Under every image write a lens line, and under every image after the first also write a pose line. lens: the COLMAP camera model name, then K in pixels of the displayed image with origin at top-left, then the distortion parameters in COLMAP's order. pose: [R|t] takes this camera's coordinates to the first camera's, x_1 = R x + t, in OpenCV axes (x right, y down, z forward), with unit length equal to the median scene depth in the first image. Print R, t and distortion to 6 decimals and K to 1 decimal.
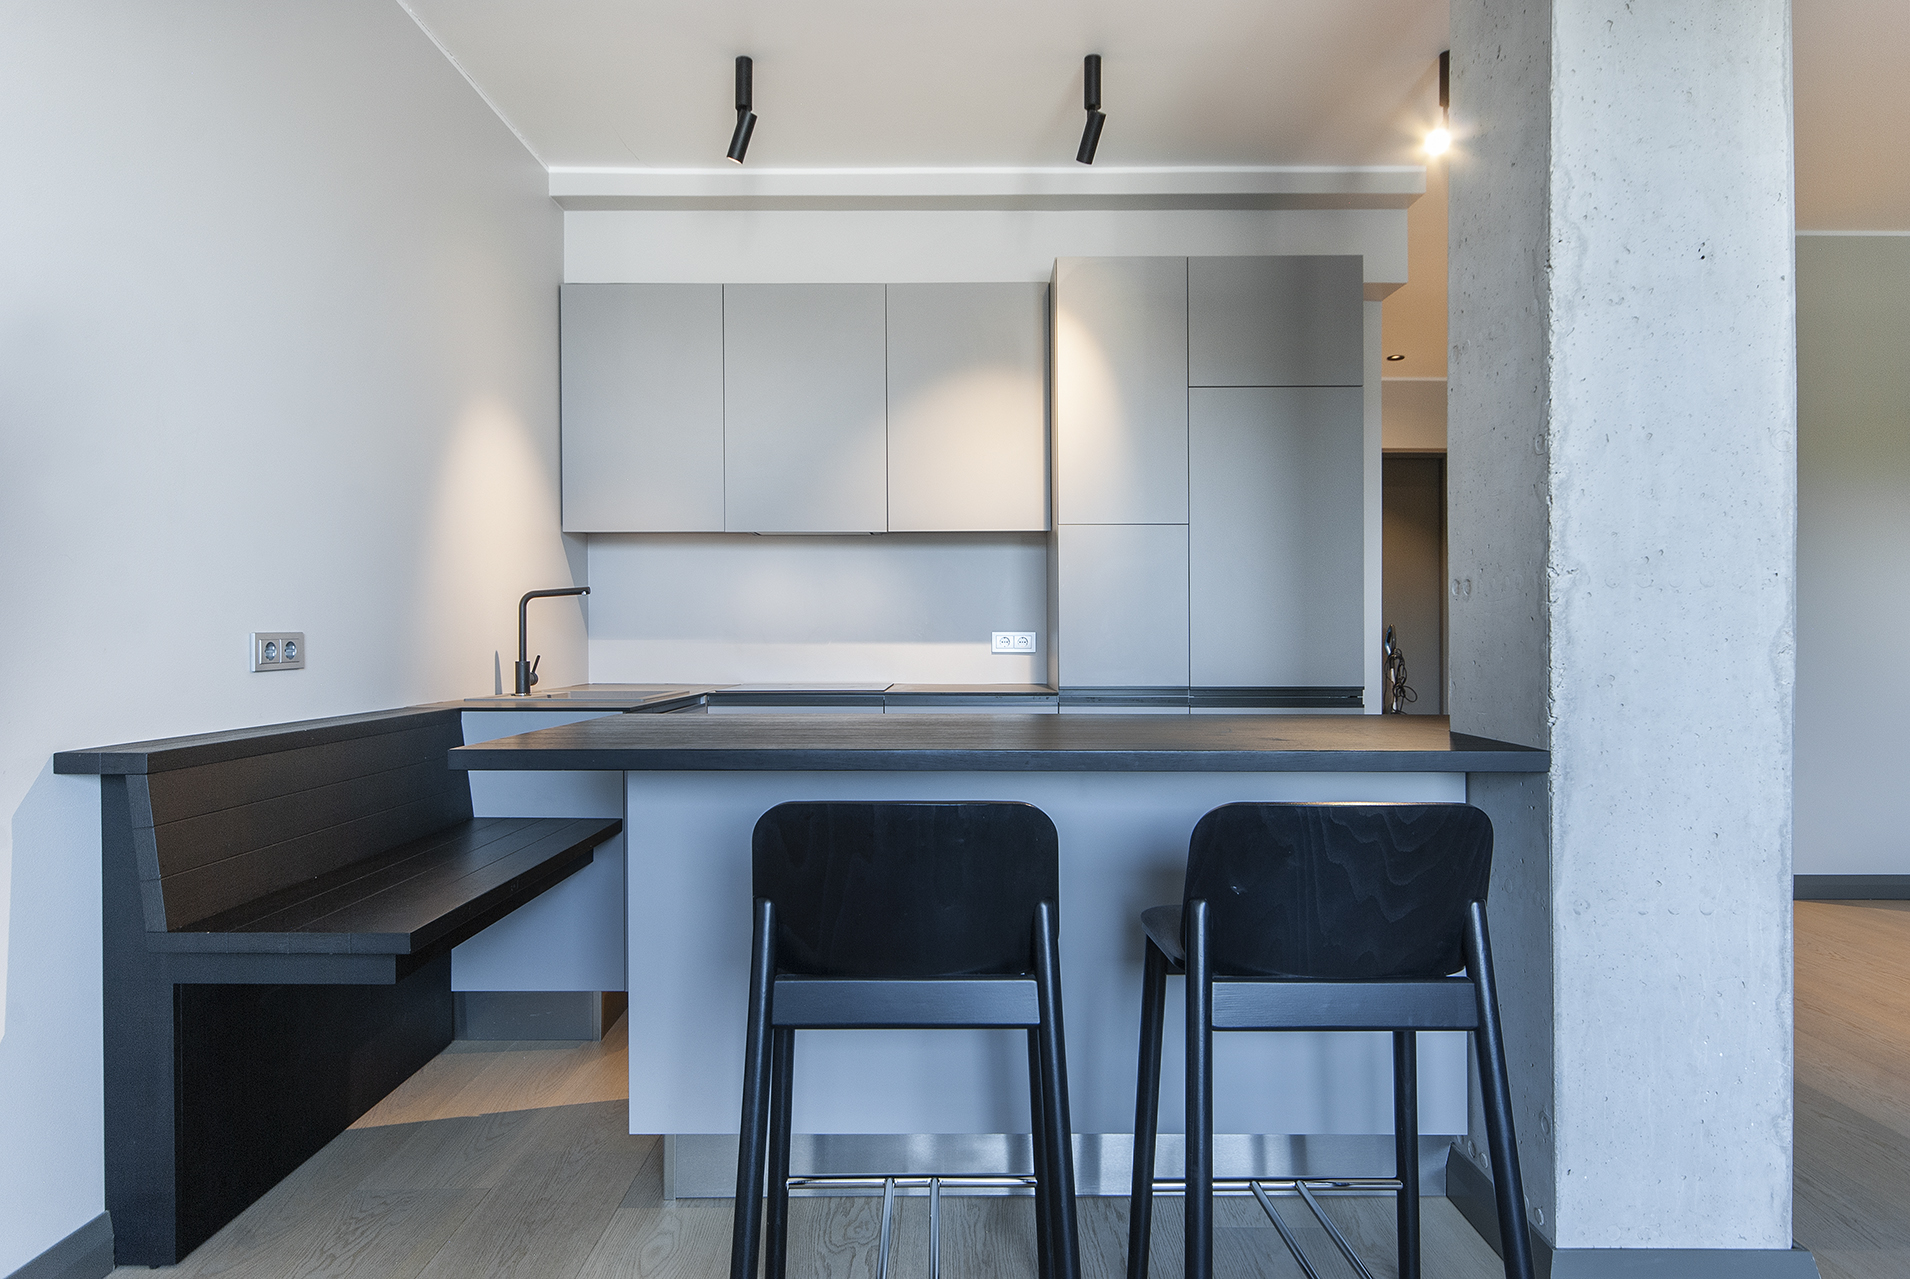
lens RADIAL K [[1133.6, 0, 955.0], [0, 1133.6, 639.5], [0, 0, 1]] dist [0.002086, 0.003283]
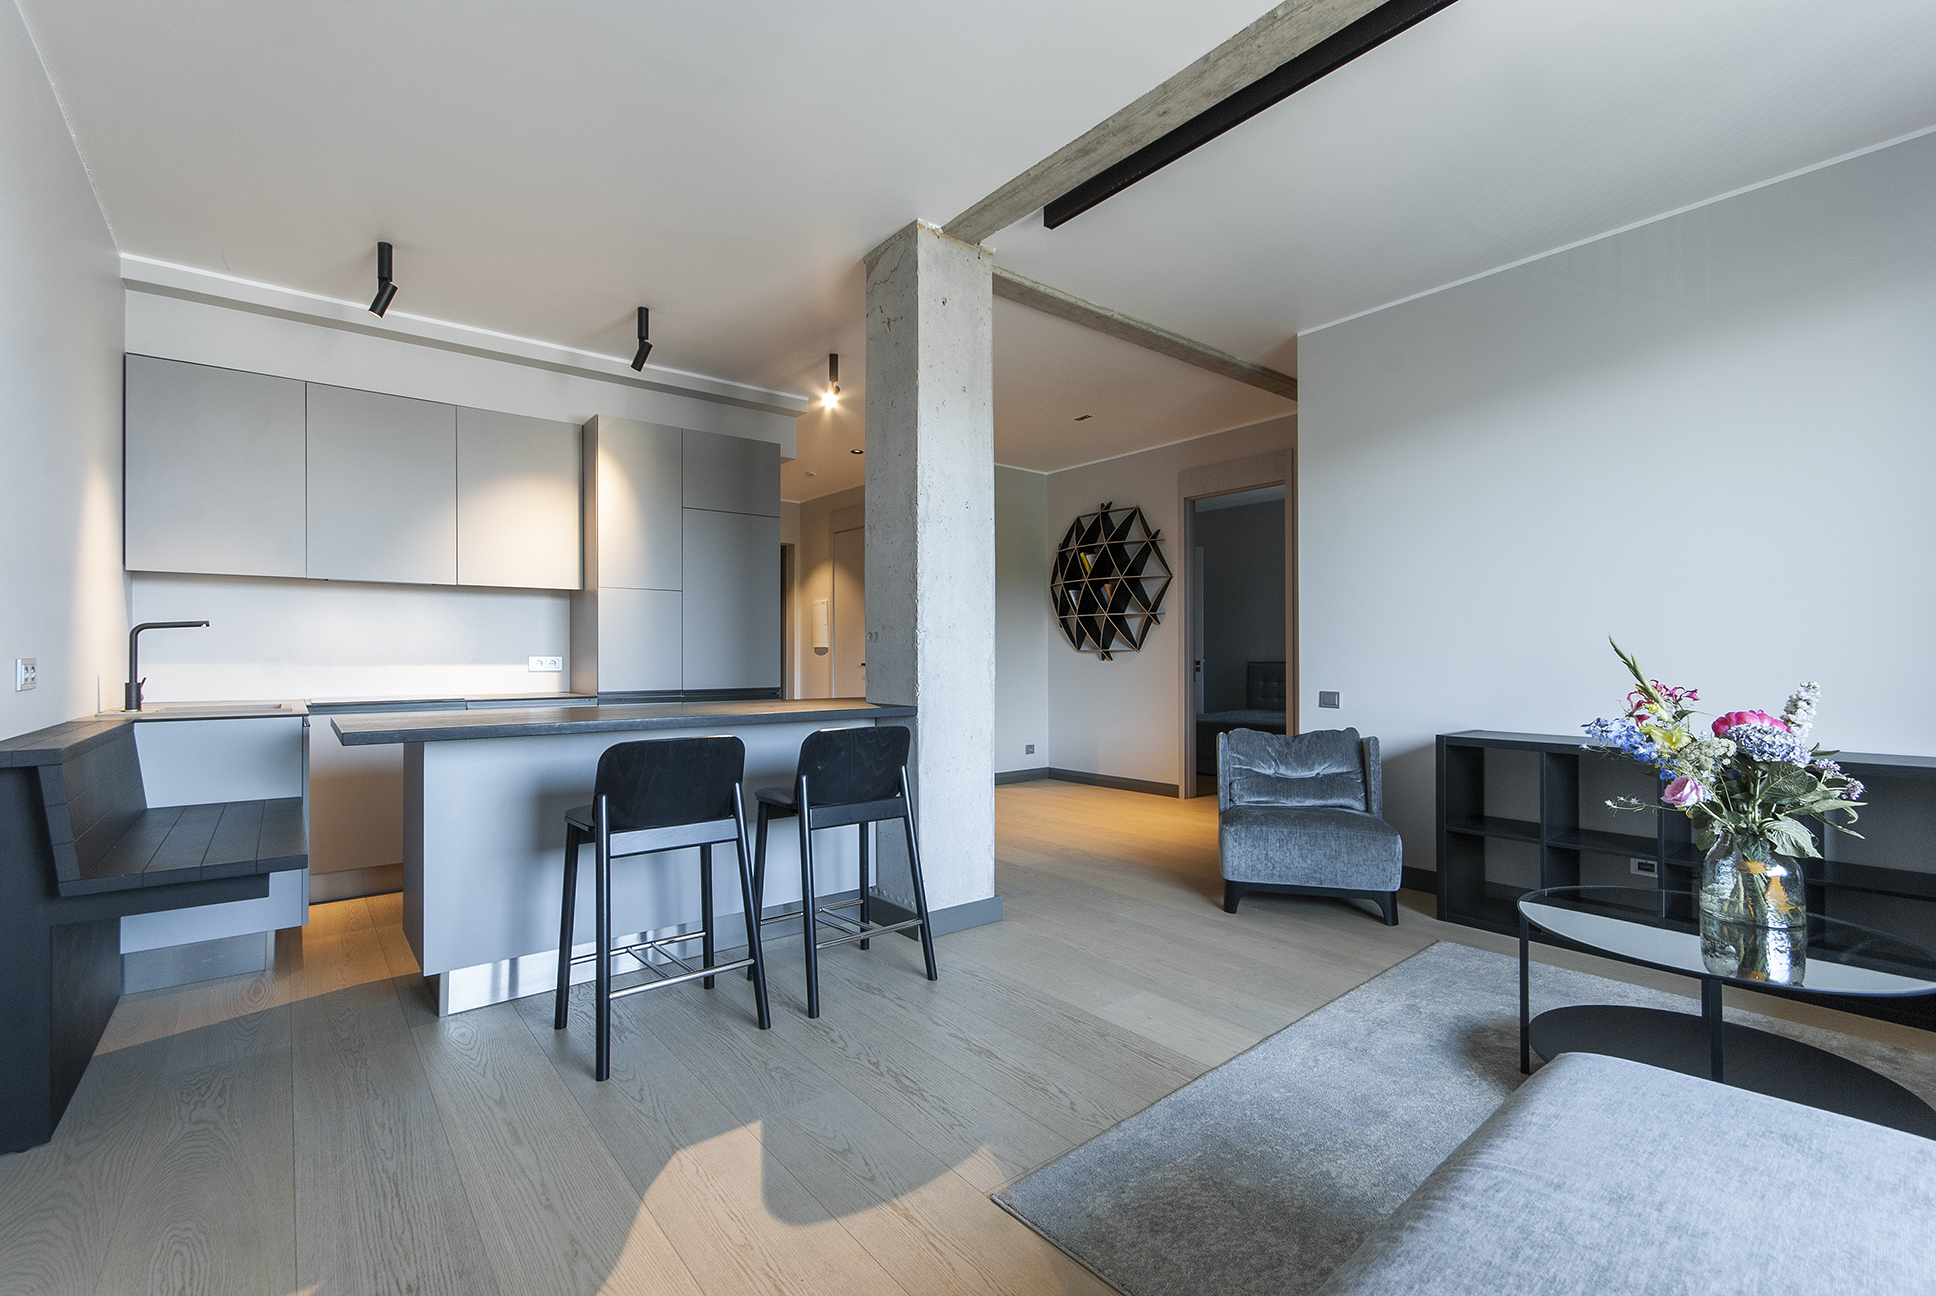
lens RADIAL K [[858.5, 0, 968.0], [0, 858.5, 648.0], [0, 0, 1]] dist [0.000789, -0.000004]
pose [[0.781987, 0.004658, 0.623277, -0.294507], [0.005187, 0.999889, -0.013981, 0.000784], [-0.623273, 0.014166, 0.781876, -0.272463]]
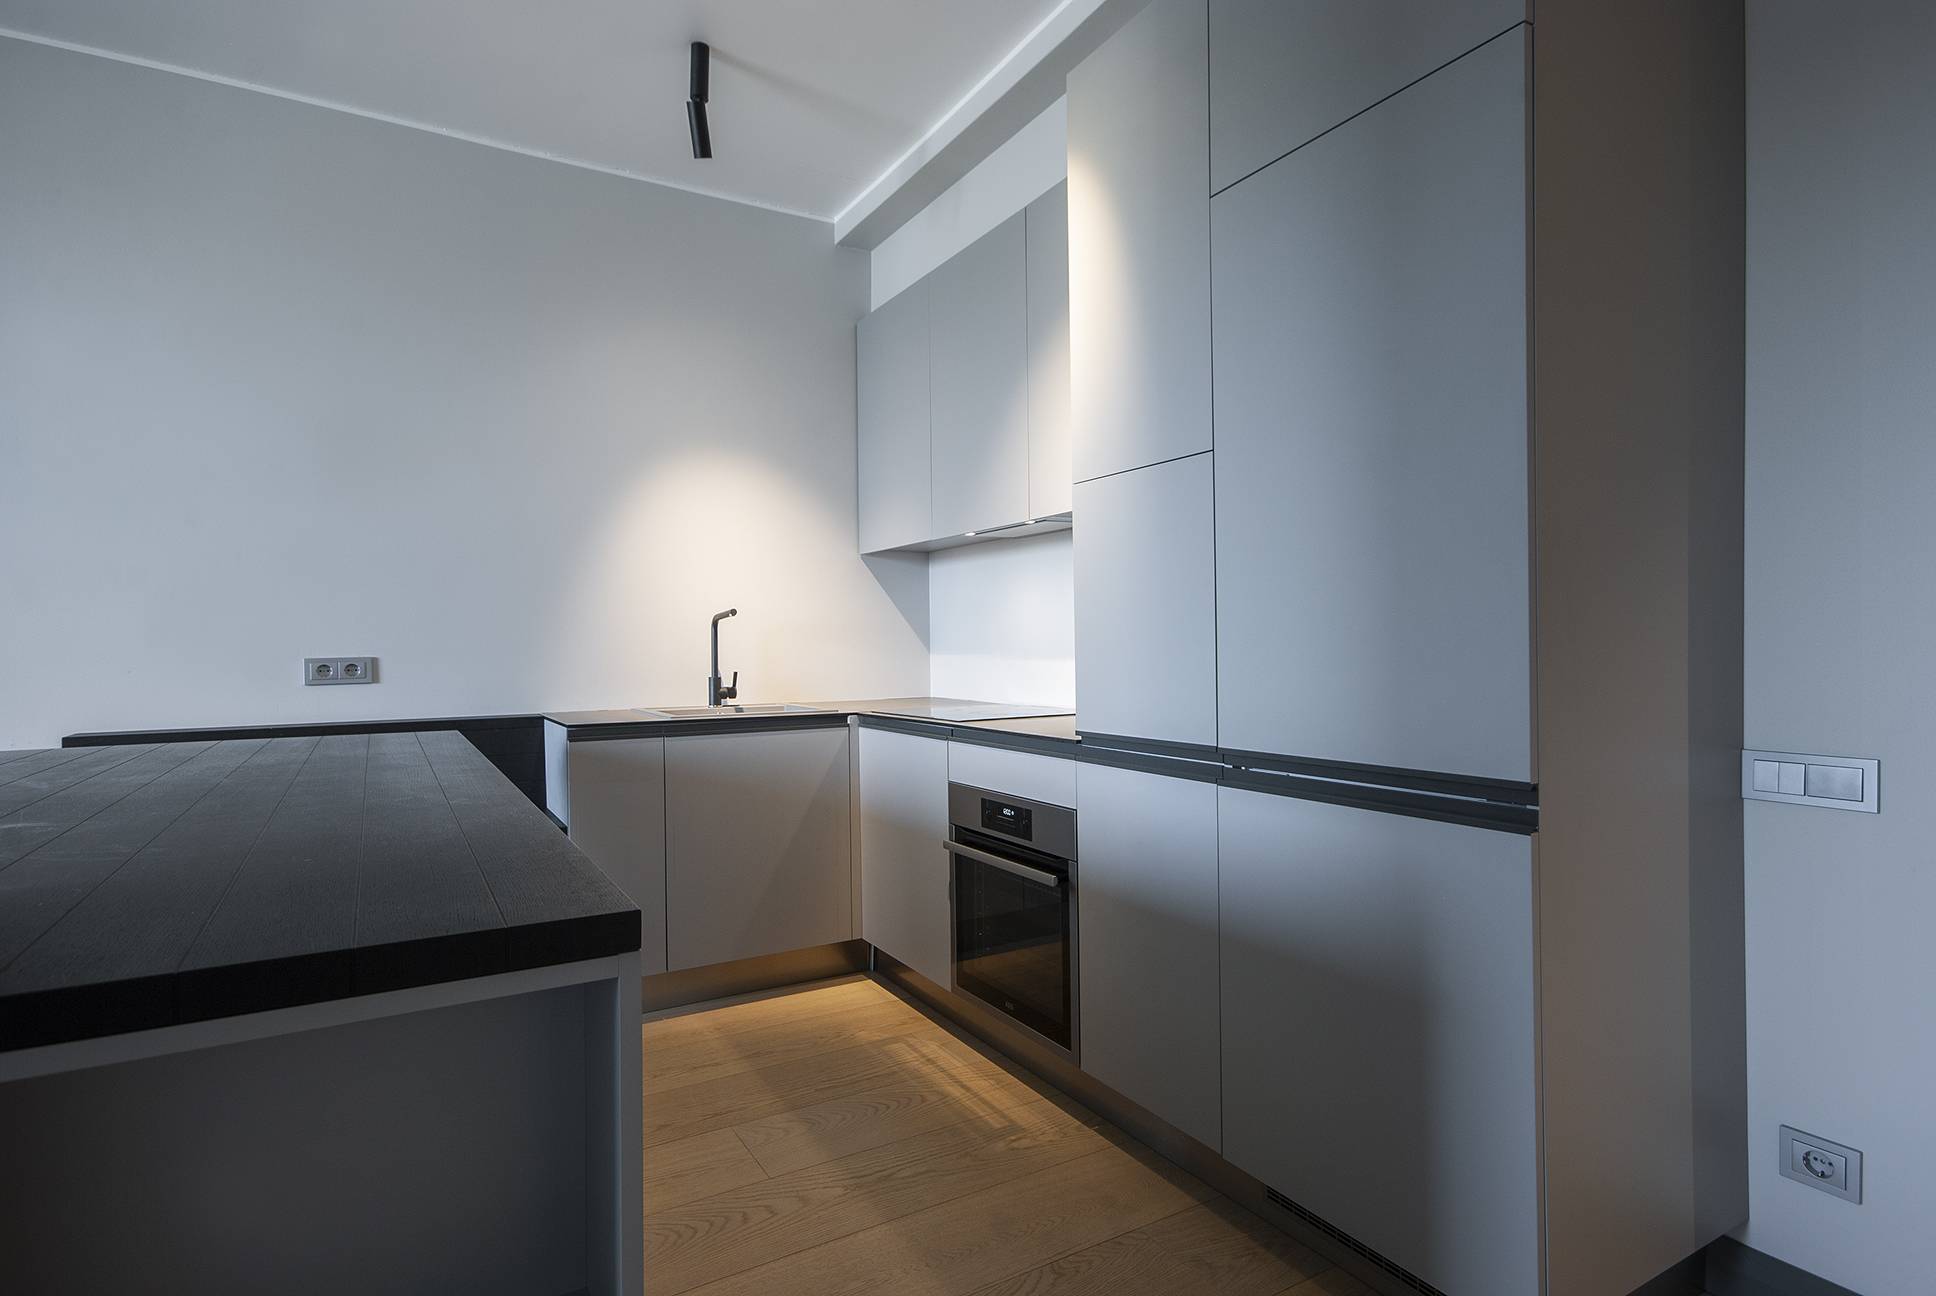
lens RADIAL K [[1008.1, 0, 968.0], [0, 1008.1, 648.0], [0, 0, 1]] dist [0.021833, -0.000103]
pose [[0.504963, -0.002173, -0.863138, 0.486744], [0.009891, 0.999946, 0.003269, -0.008057], [0.863084, -0.010189, 0.504958, 0.559237]]
